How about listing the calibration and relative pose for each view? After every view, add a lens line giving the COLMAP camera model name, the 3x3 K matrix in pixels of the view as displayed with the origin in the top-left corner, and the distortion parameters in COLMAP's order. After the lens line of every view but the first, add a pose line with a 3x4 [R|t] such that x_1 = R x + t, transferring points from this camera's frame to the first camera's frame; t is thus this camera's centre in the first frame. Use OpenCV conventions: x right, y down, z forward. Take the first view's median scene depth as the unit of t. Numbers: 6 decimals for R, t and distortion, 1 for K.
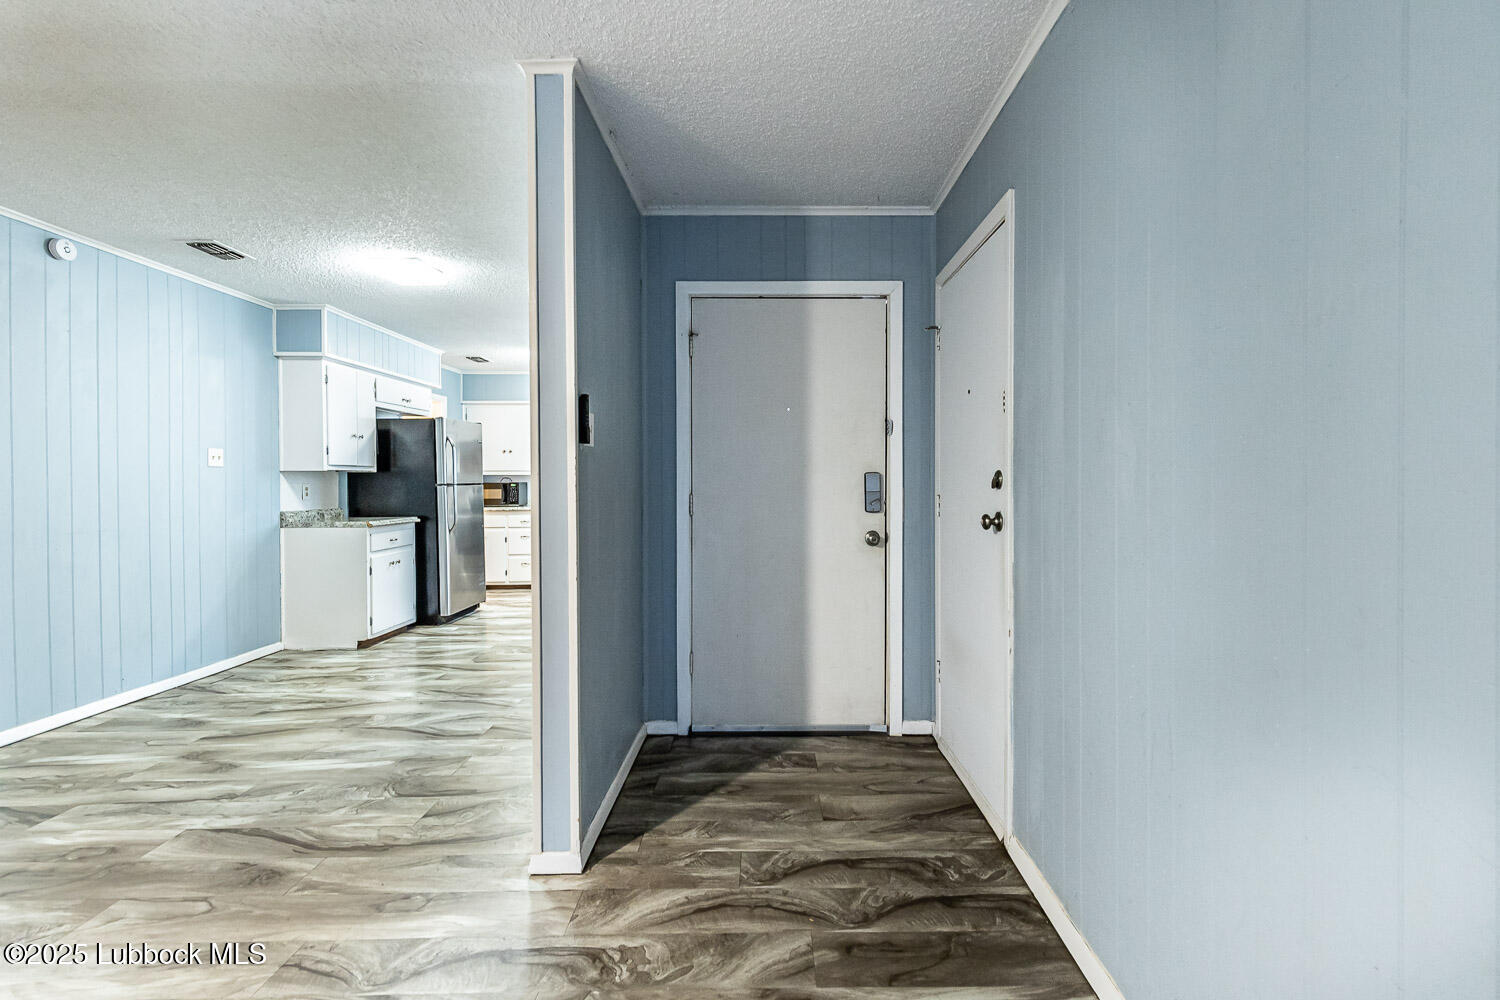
lens RADIAL K [[675.6, 0, 780.0], [0, 675.6, 491.9], [0, 0, 1]] dist [0.011677, -0.002745]
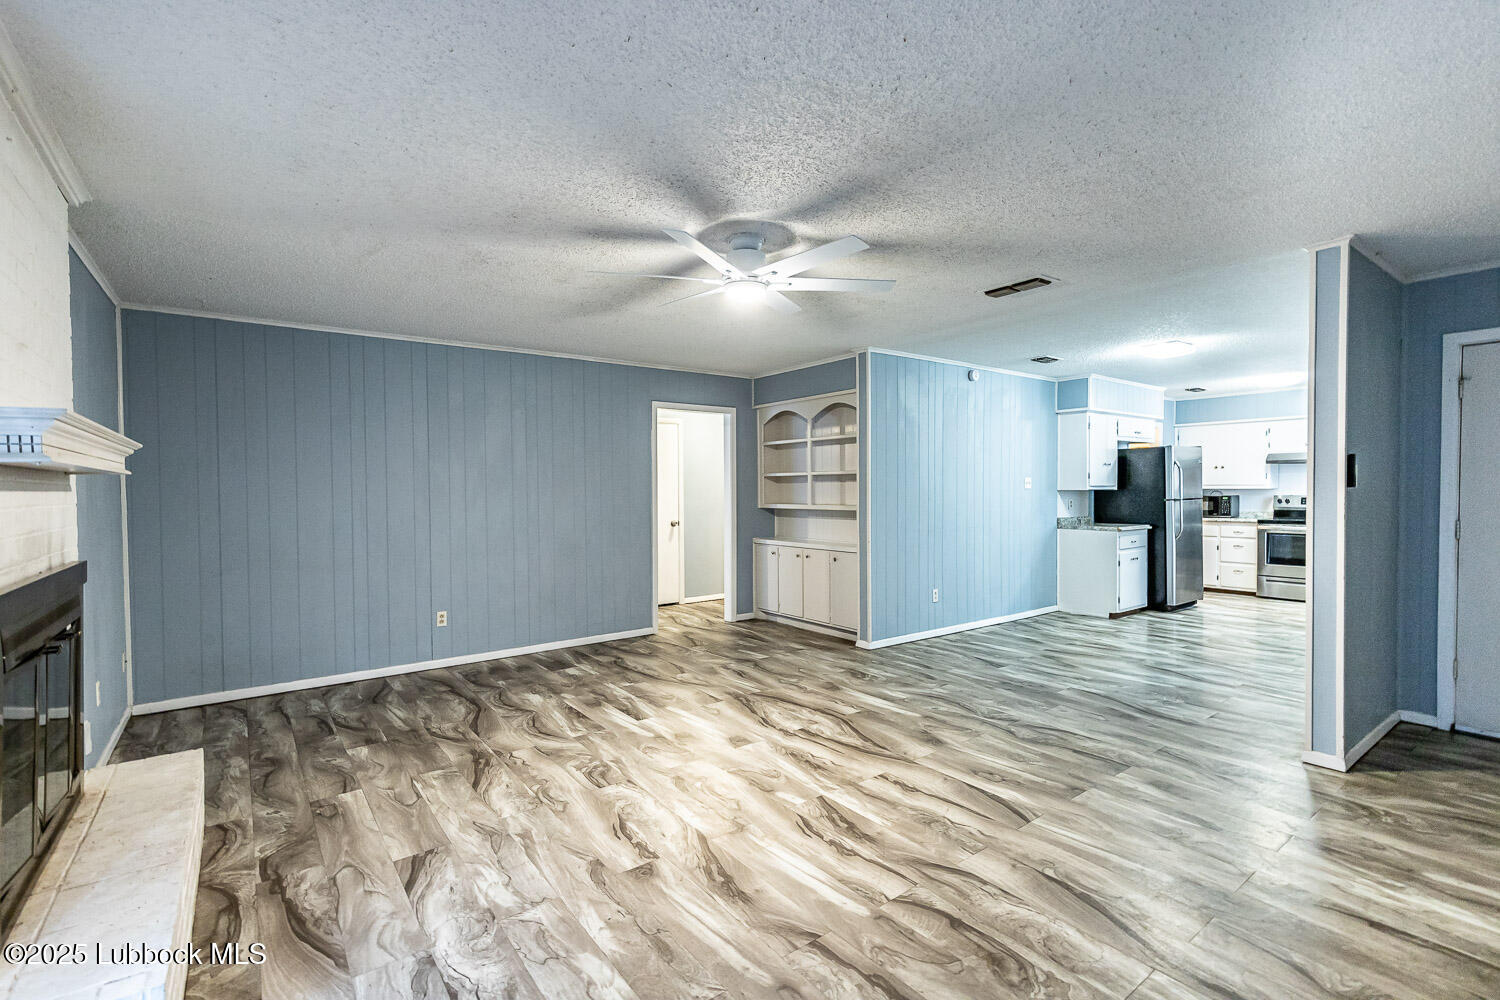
lens RADIAL K [[675.6, 0, 746.0], [0, 675.6, 500.5], [0, 0, 1]] dist [0.011677, -0.002745]
pose [[0.584787, 0.014878, -0.811050, 0.062488], [-0.008449, 0.999889, 0.012250, -0.020962], [0.811143, -0.000311, 0.584848, -0.409434]]
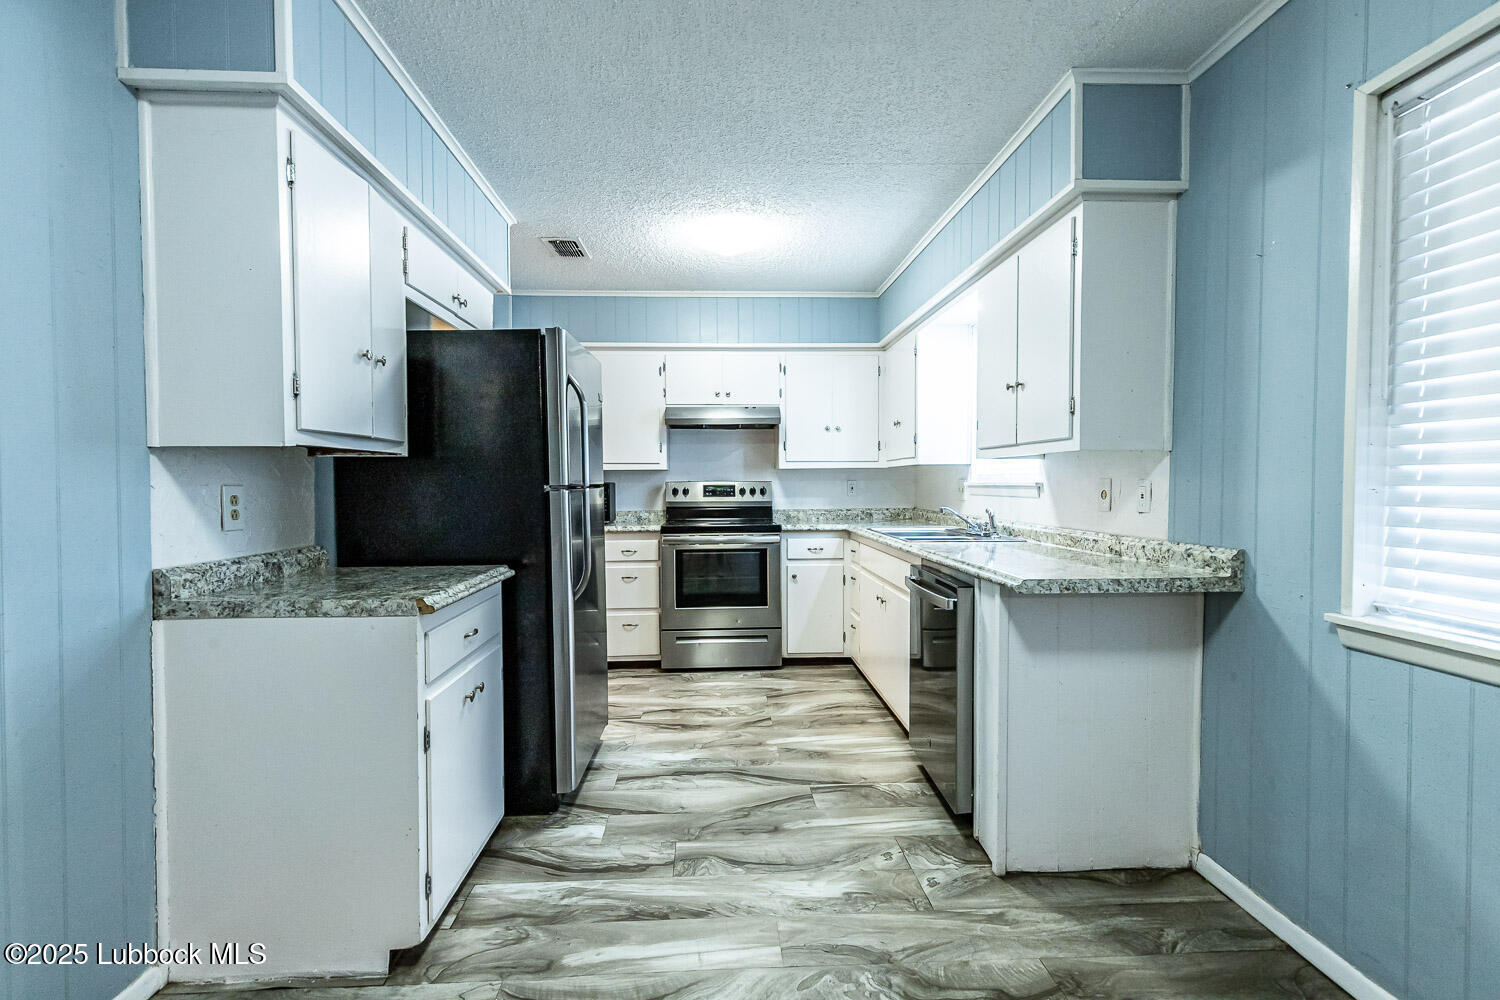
lens RADIAL K [[675.6, 0, 735.3], [0, 675.6, 501.1], [0, 0, 1]] dist [0.011677, -0.002745]
pose [[0.999796, -0.000178, 0.020173, -0.461144], [-0.000061, 0.999930, 0.011854, -0.008516], [-0.020173, -0.011853, 0.999726, 0.667089]]
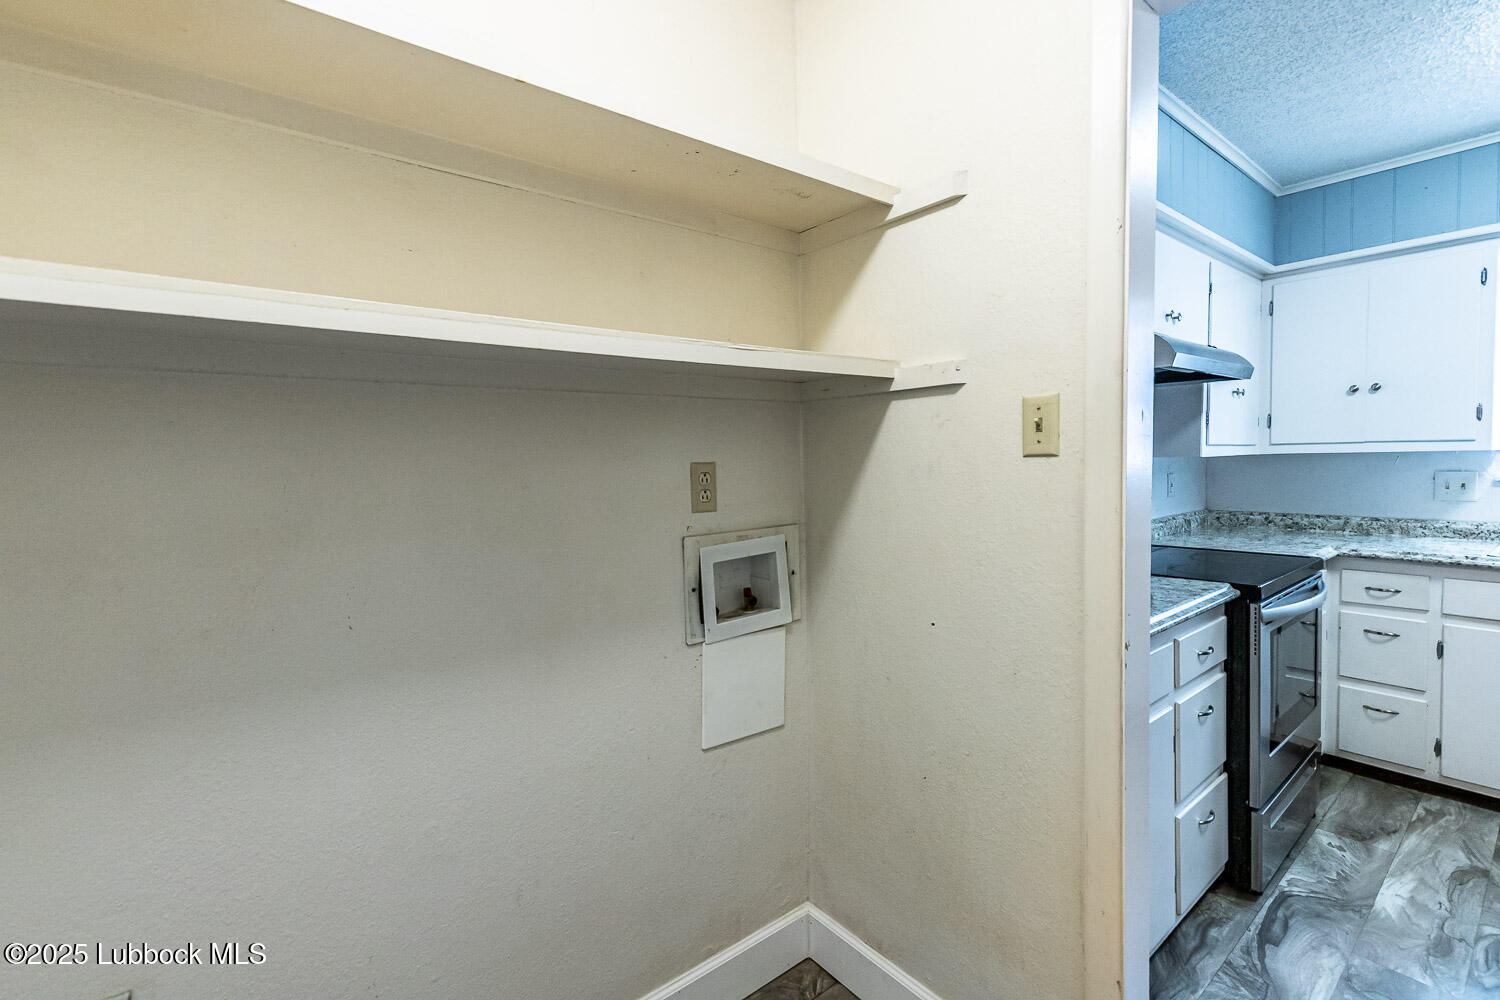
lens RADIAL K [[675.6, 0, 742.4], [0, 675.6, 486.0], [0, 0, 1]] dist [0.011677, -0.002745]
pose [[0.789999, -0.034016, 0.612163, -1.016580], [0.021975, 0.999389, 0.027173, -0.042324], [-0.612714, -0.008015, 0.790264, 1.399595]]
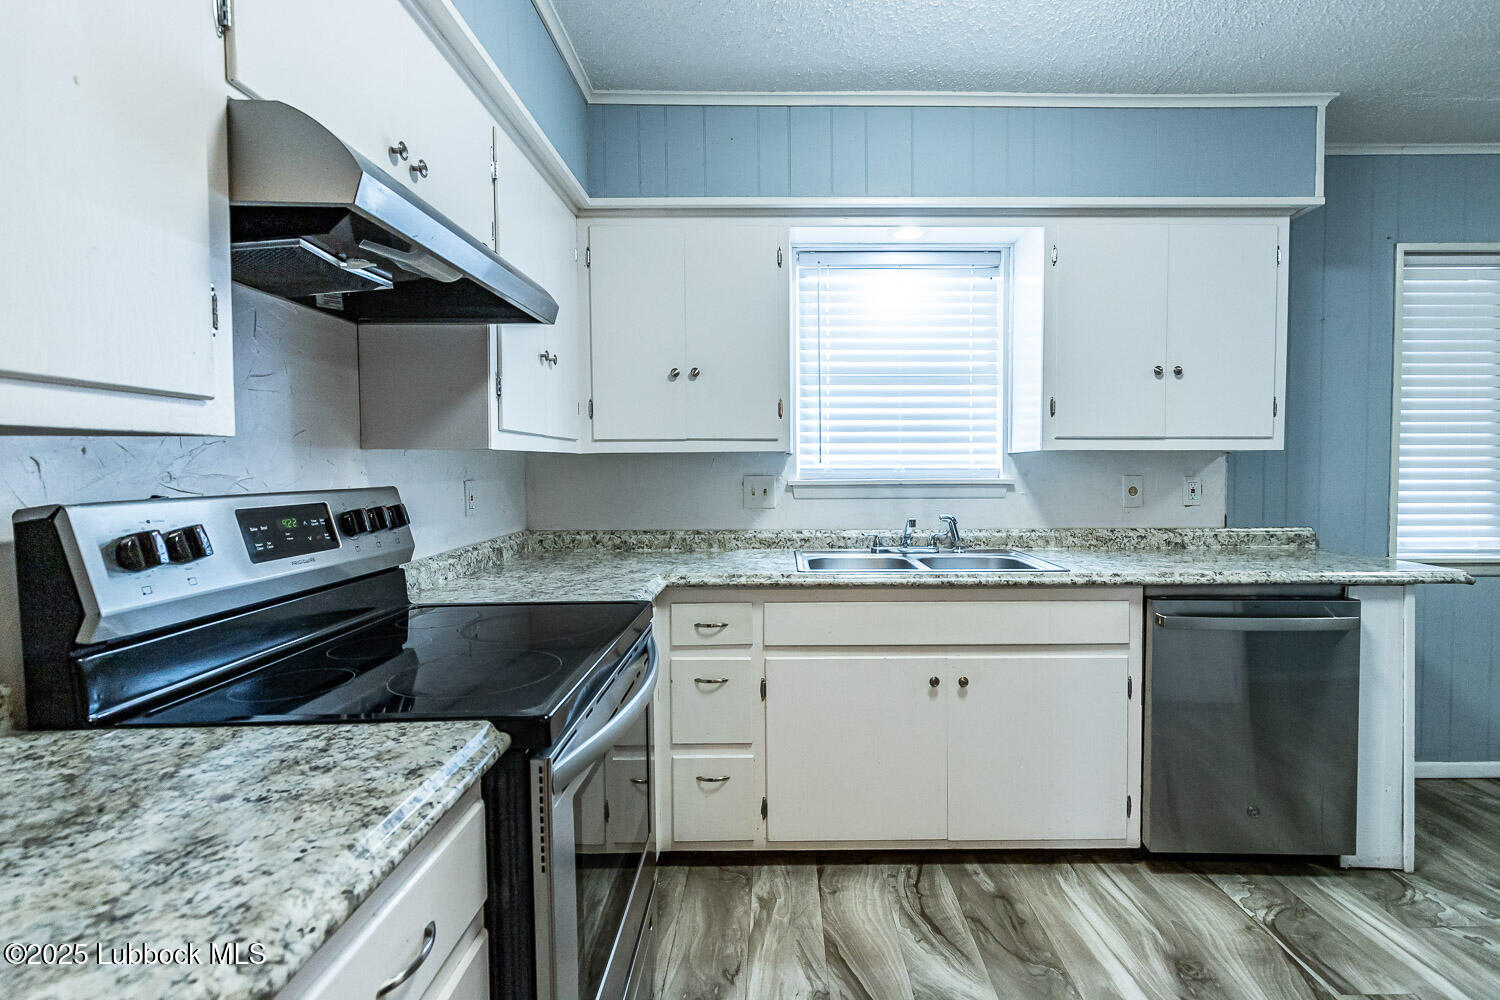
lens RADIAL K [[675.6, 0, 787.7], [0, 675.6, 496.2], [0, 0, 1]] dist [0.011677, -0.002745]
pose [[0.001742, -0.038468, 0.999258, -0.707729], [0.019383, 0.999073, 0.038427, -0.029698], [-0.999811, 0.019302, 0.002486, 1.463971]]
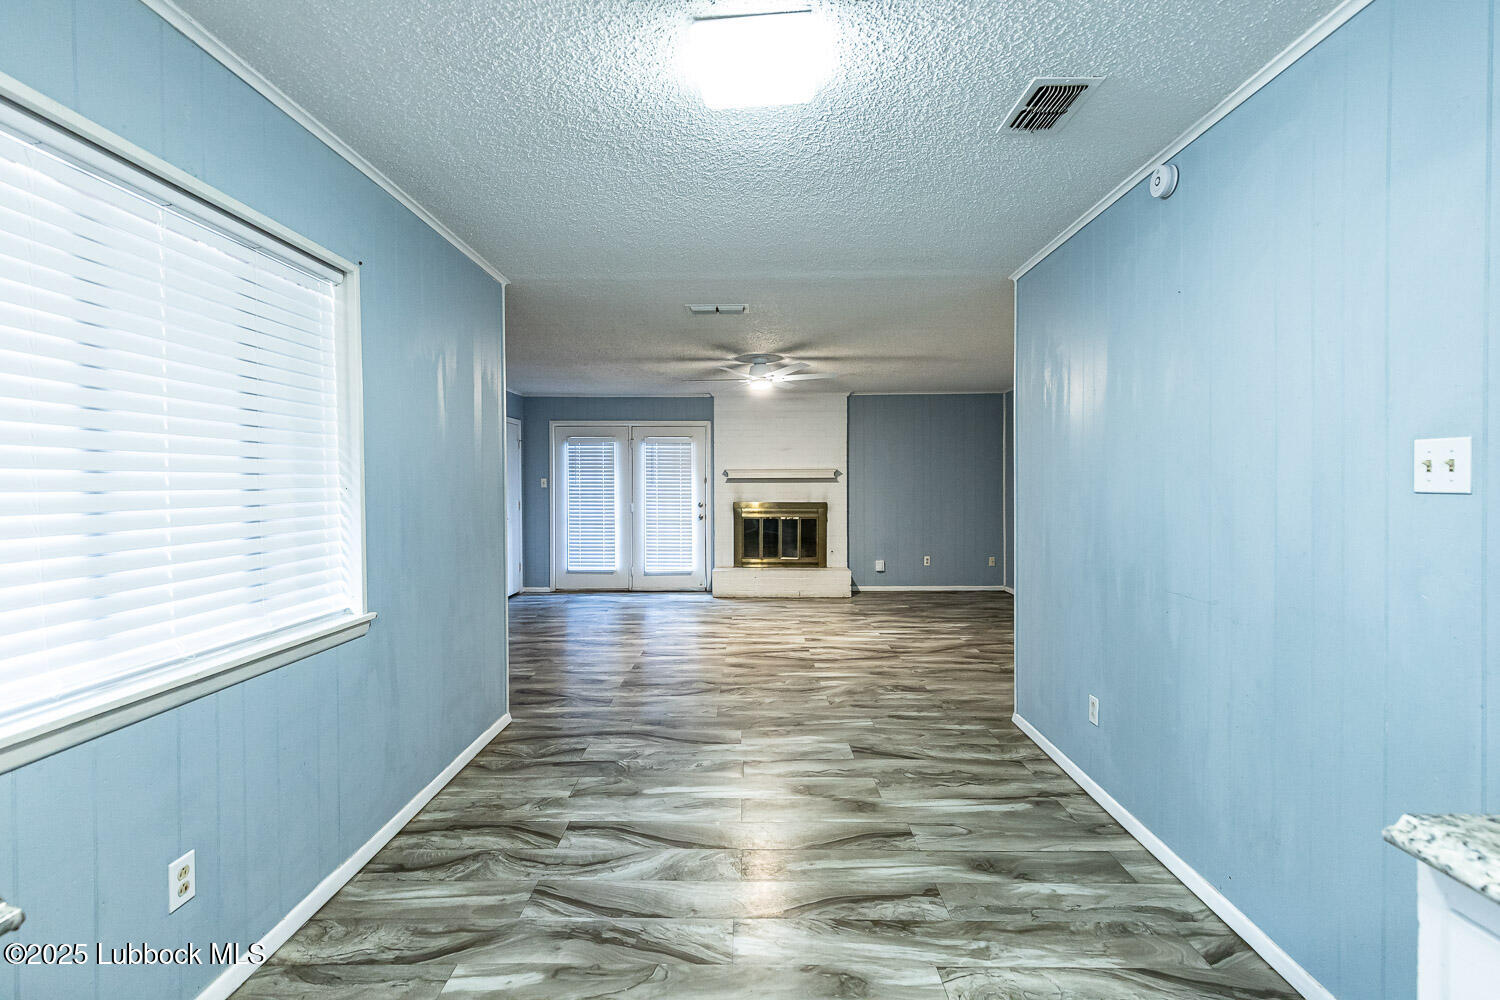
lens RADIAL K [[675.6, 0, 746.4], [0, 675.6, 496.9], [0, 0, 1]] dist [0.011677, -0.002745]
pose [[-0.999640, 0.006489, 0.026022, -0.446211], [0.007422, 0.999327, 0.035923, -0.043792], [-0.025772, 0.036104, -0.999016, 1.178750]]
